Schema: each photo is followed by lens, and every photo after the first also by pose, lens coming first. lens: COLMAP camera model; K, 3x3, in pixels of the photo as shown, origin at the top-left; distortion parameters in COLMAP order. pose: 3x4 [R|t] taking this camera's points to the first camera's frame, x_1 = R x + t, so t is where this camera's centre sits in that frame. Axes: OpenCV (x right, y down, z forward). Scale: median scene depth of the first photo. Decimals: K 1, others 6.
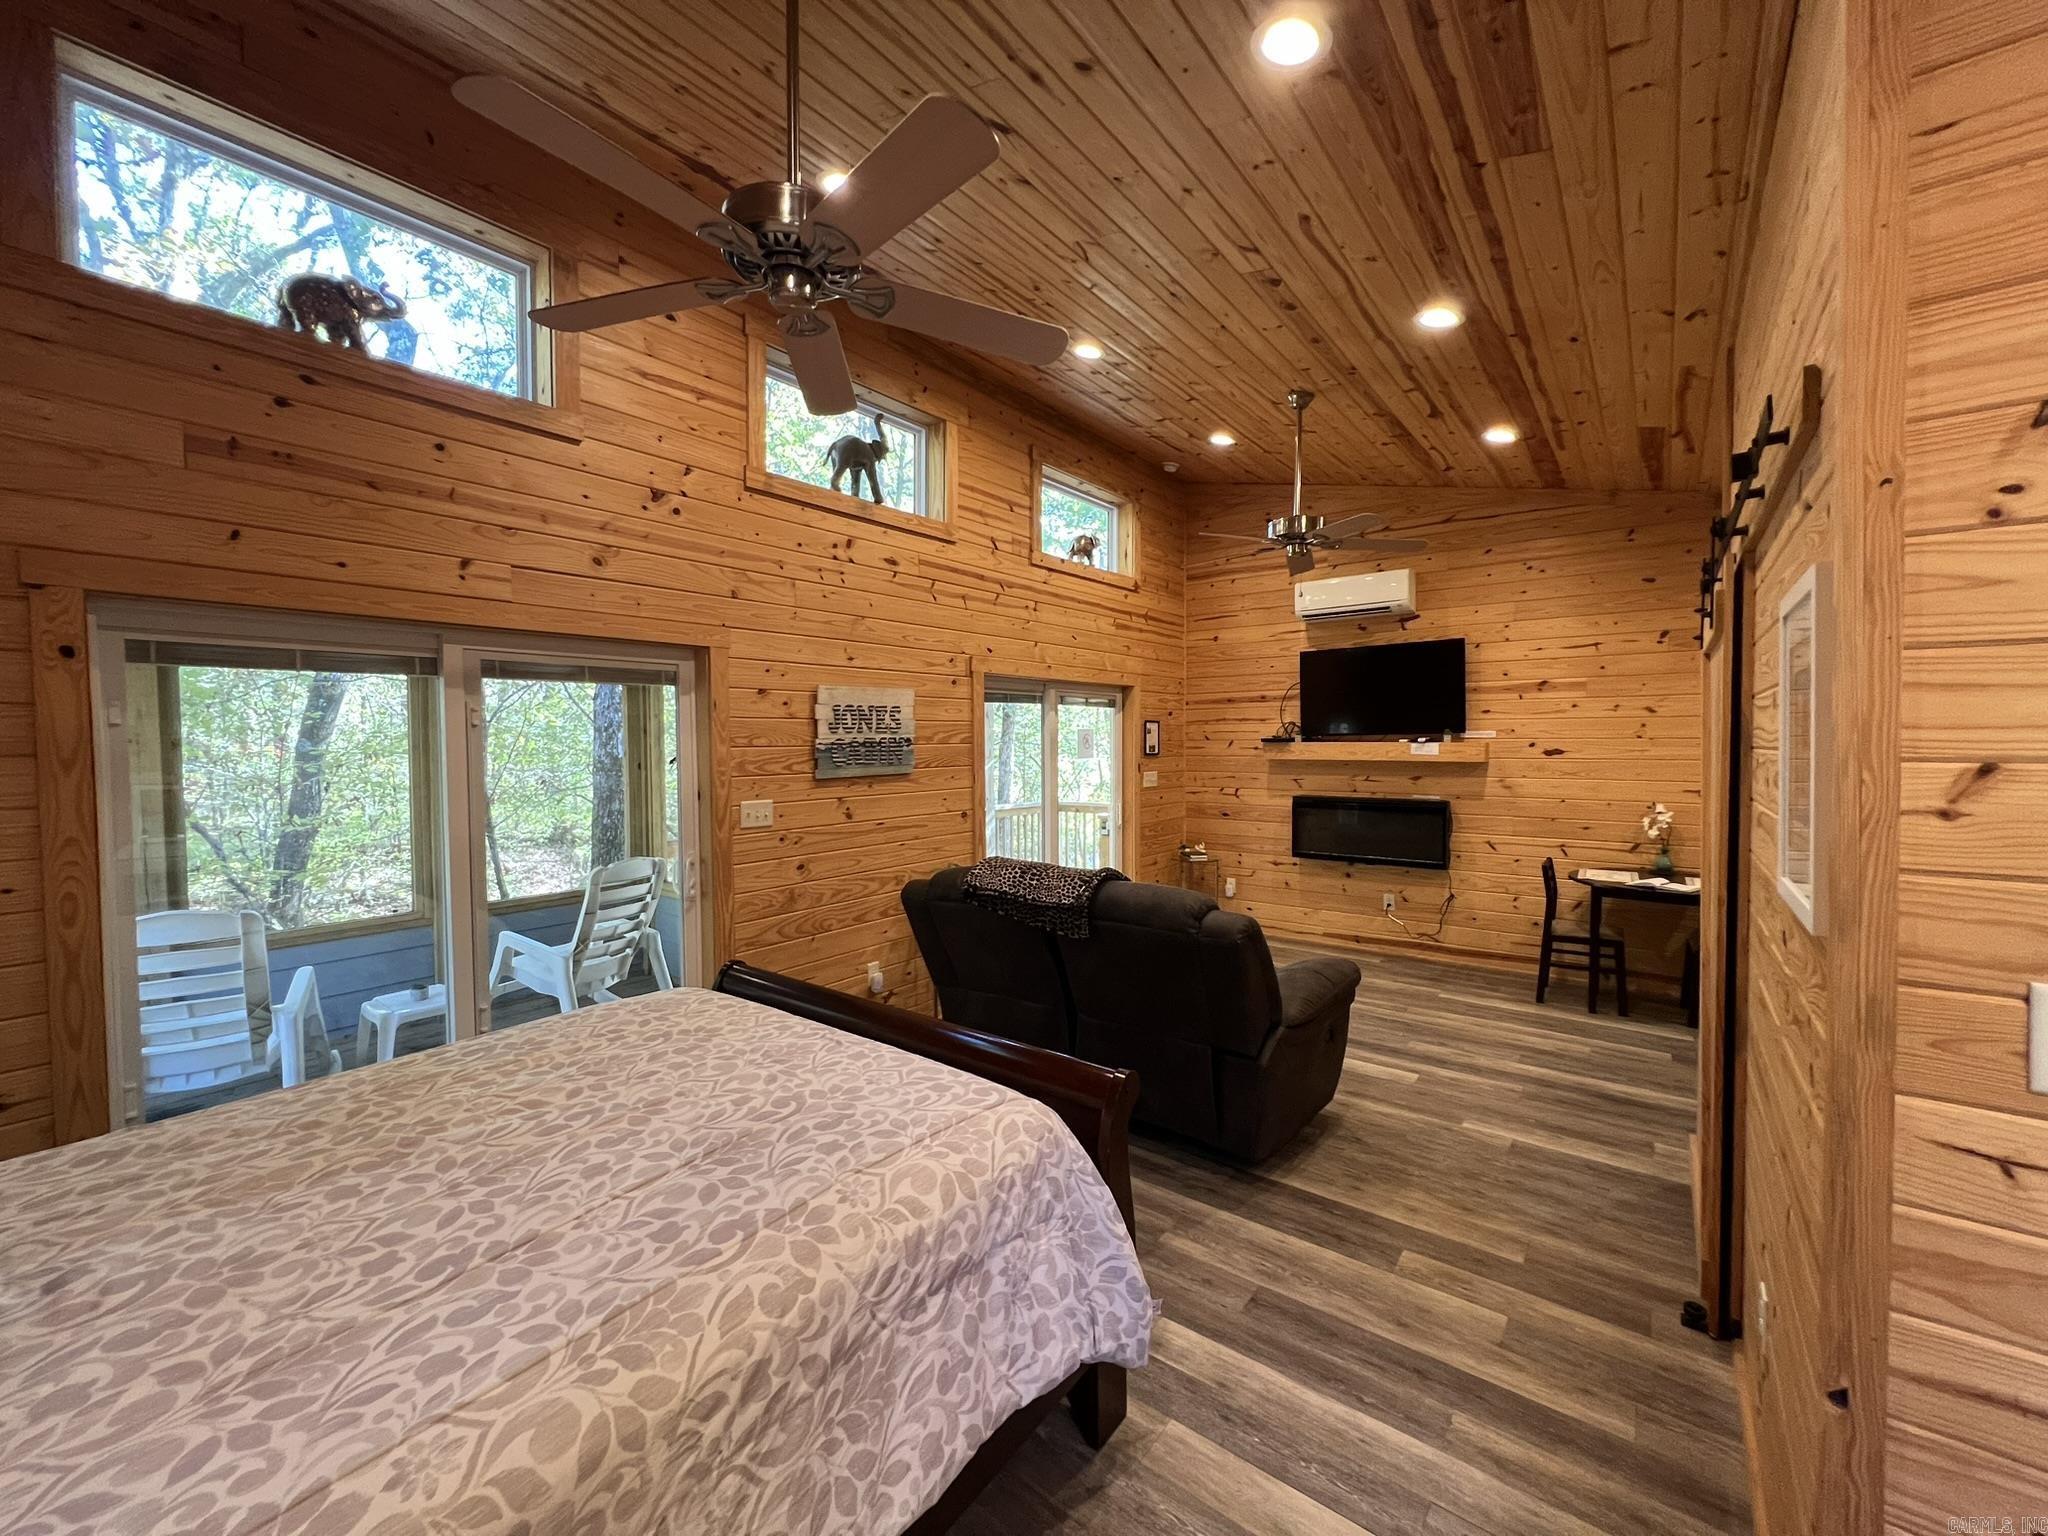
lens RADIAL K [[816.4, 0, 1019.9], [0, 816.4, 762.8], [0, 0, 1]] dist [-0.001441, 0.000448]
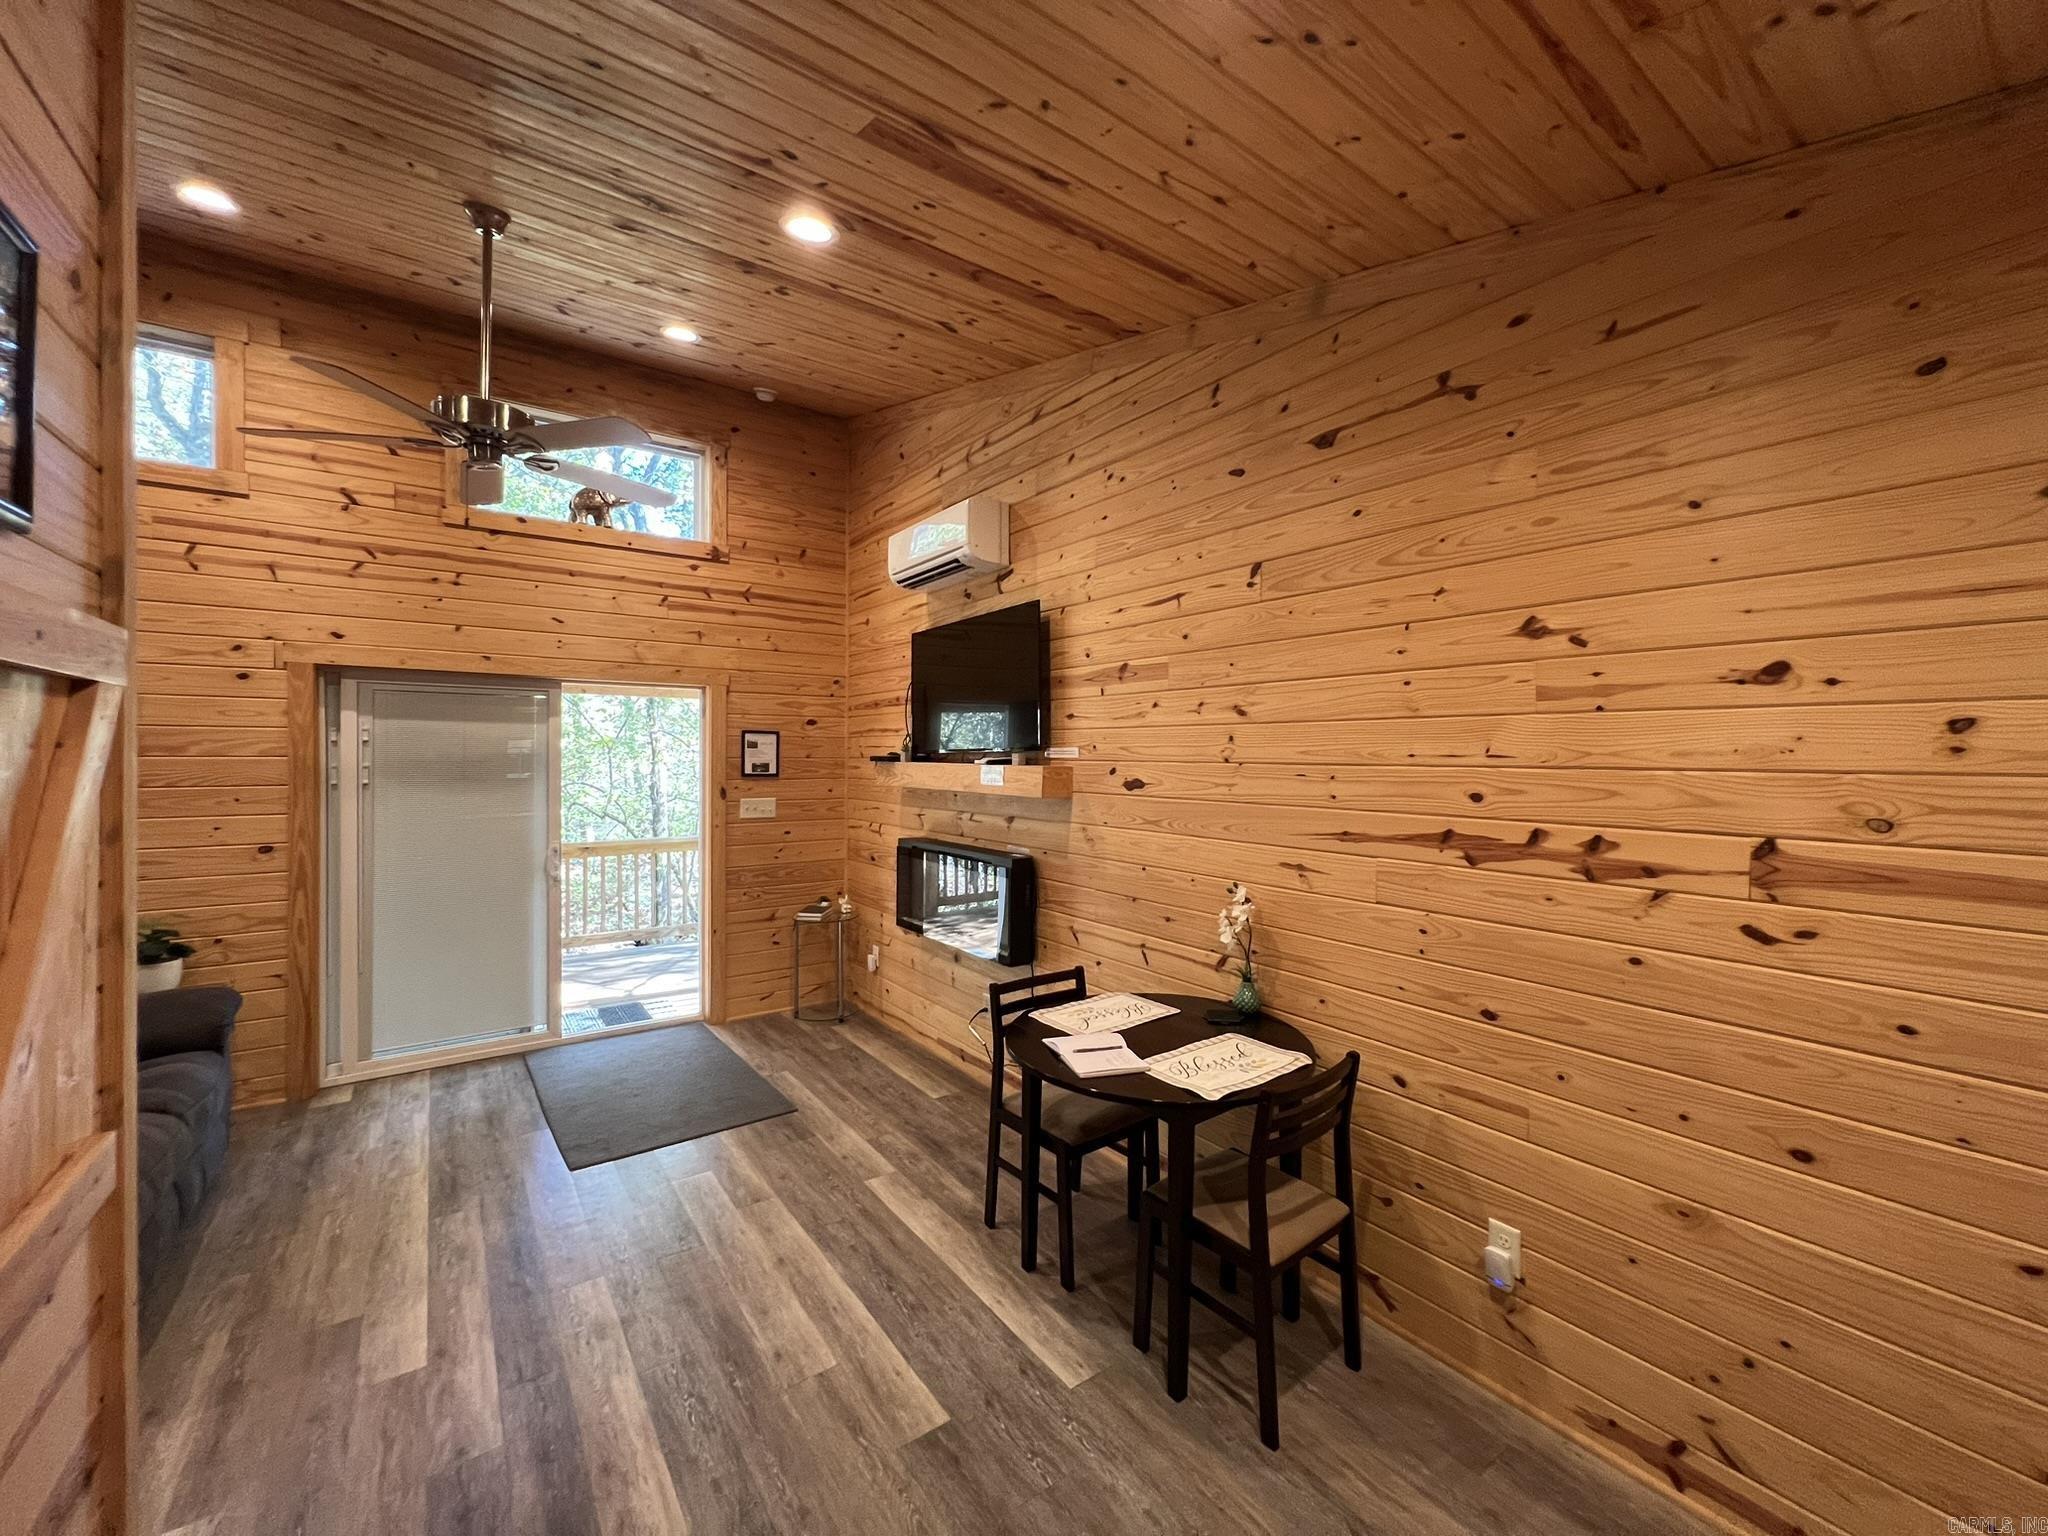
lens RADIAL K [[815.0, 0, 1018.7], [0, 815.0, 762.0], [0, 0, 1]] dist [-0.001338, 0.000469]
pose [[0.960170, 0.014606, -0.279036, 0.864967], [-0.020541, 0.999621, -0.018355, -0.019544], [0.278662, 0.023356, 0.960105, 0.486541]]
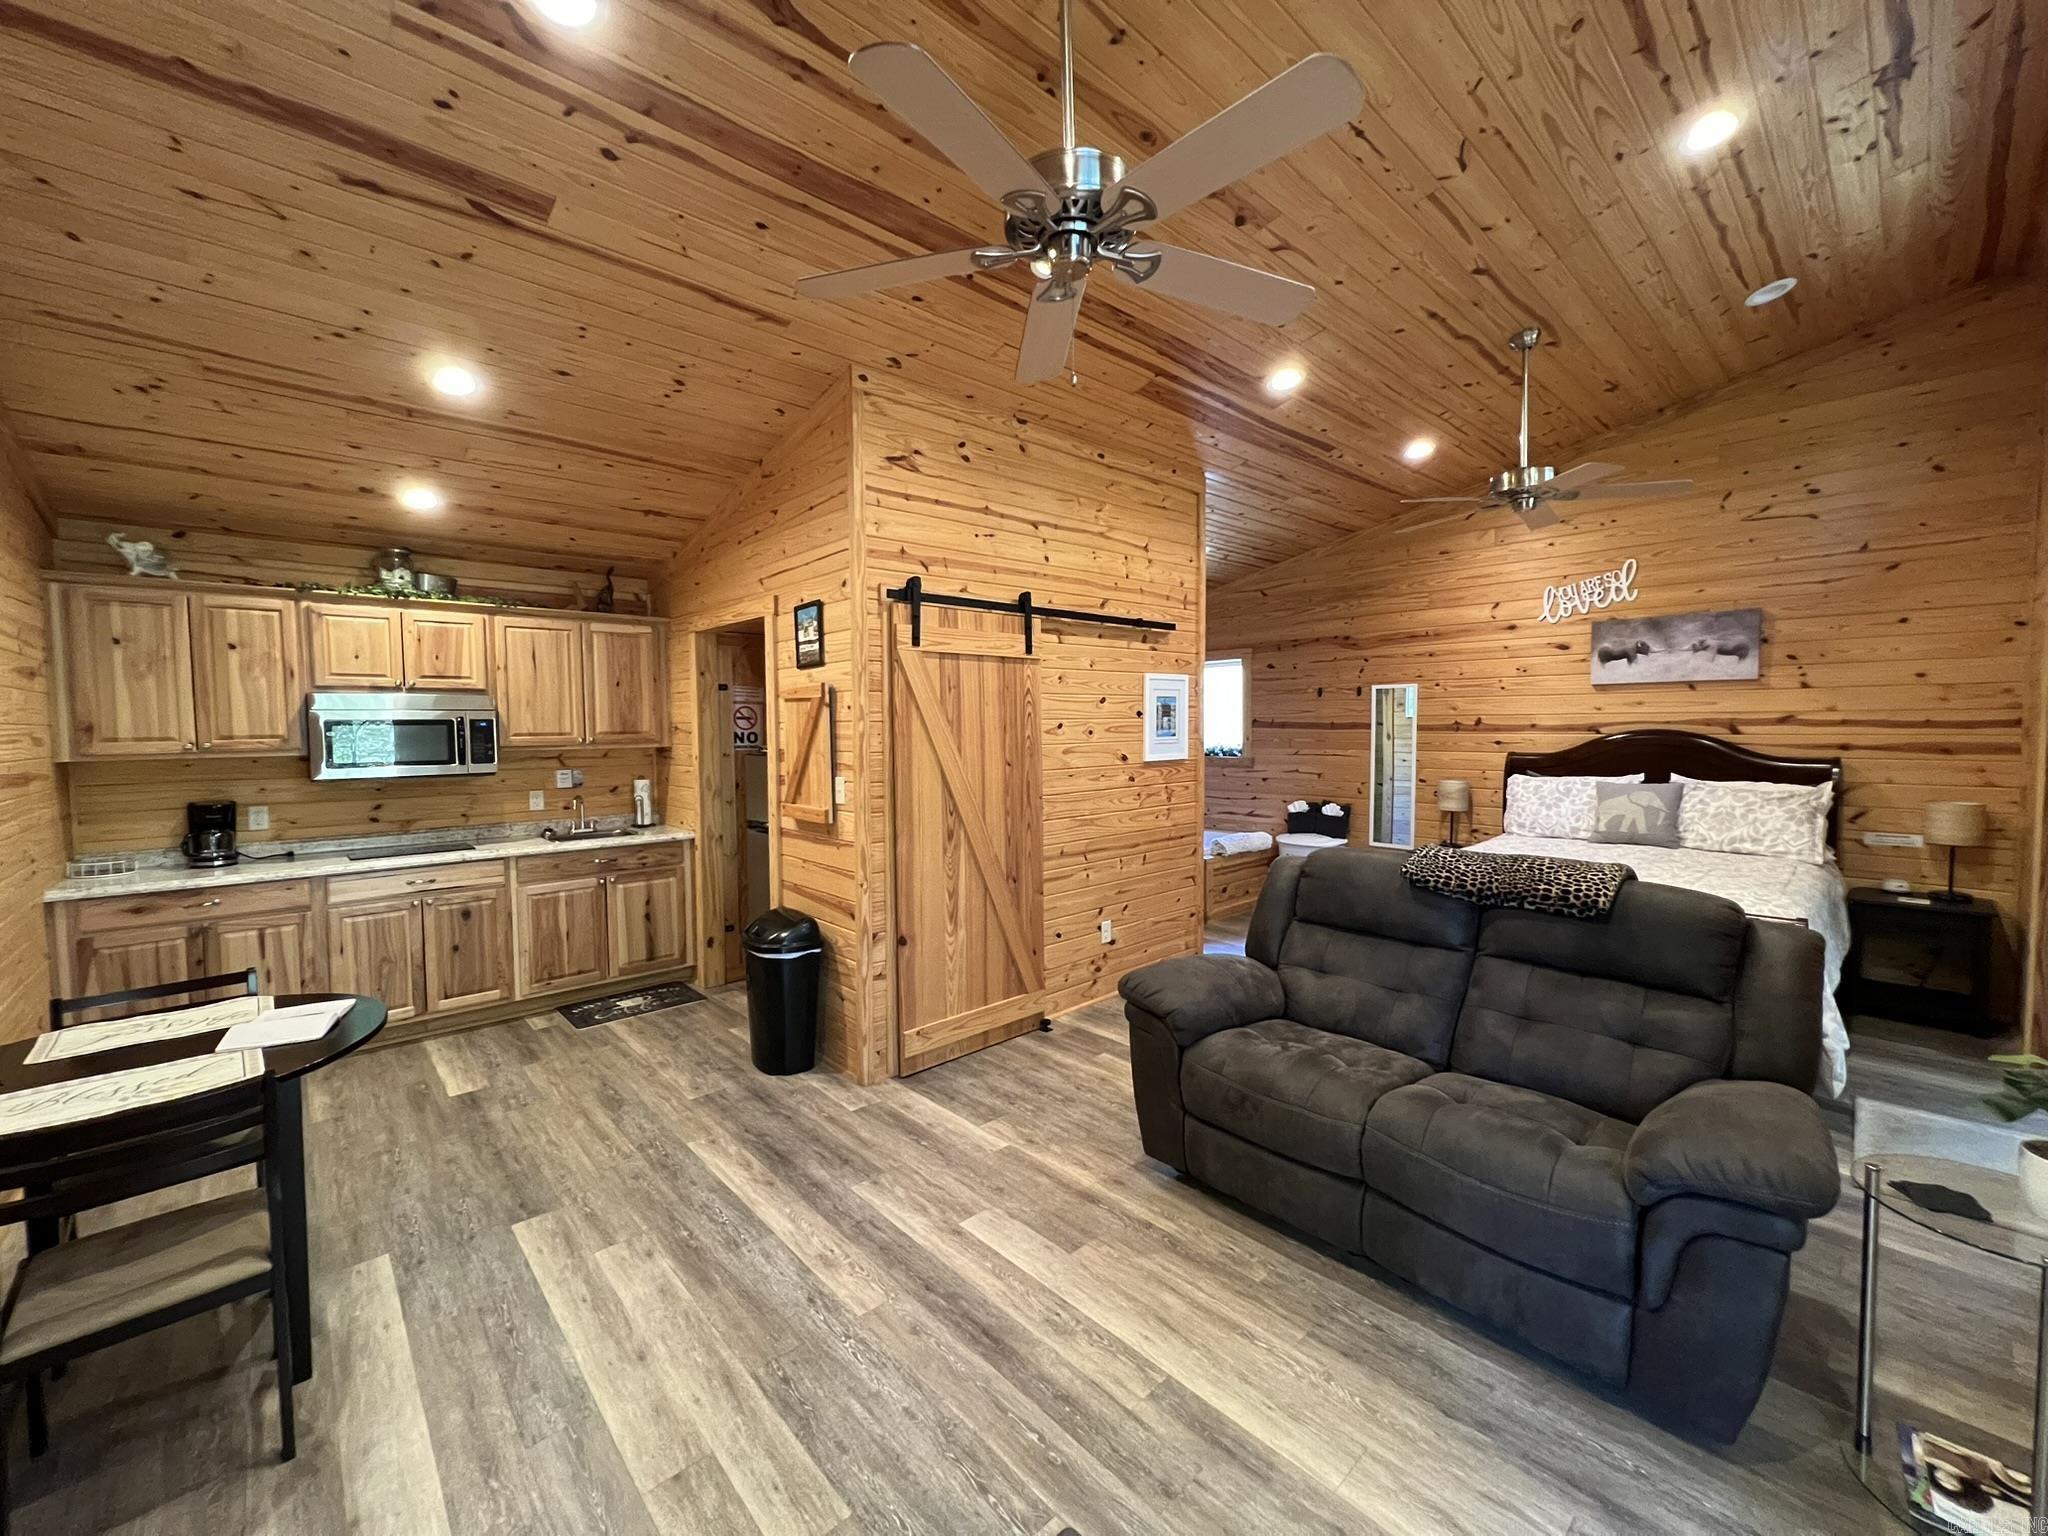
lens RADIAL K [[816.4, 0, 1019.9], [0, 816.4, 762.8], [0, 0, 1]] dist [-0.001441, 0.000448]
pose [[-0.986146, 0.007545, 0.165710, 0.279829], [0.020217, 0.996985, 0.074916, -0.029389], [-0.164645, 0.077228, -0.983325, 1.361808]]
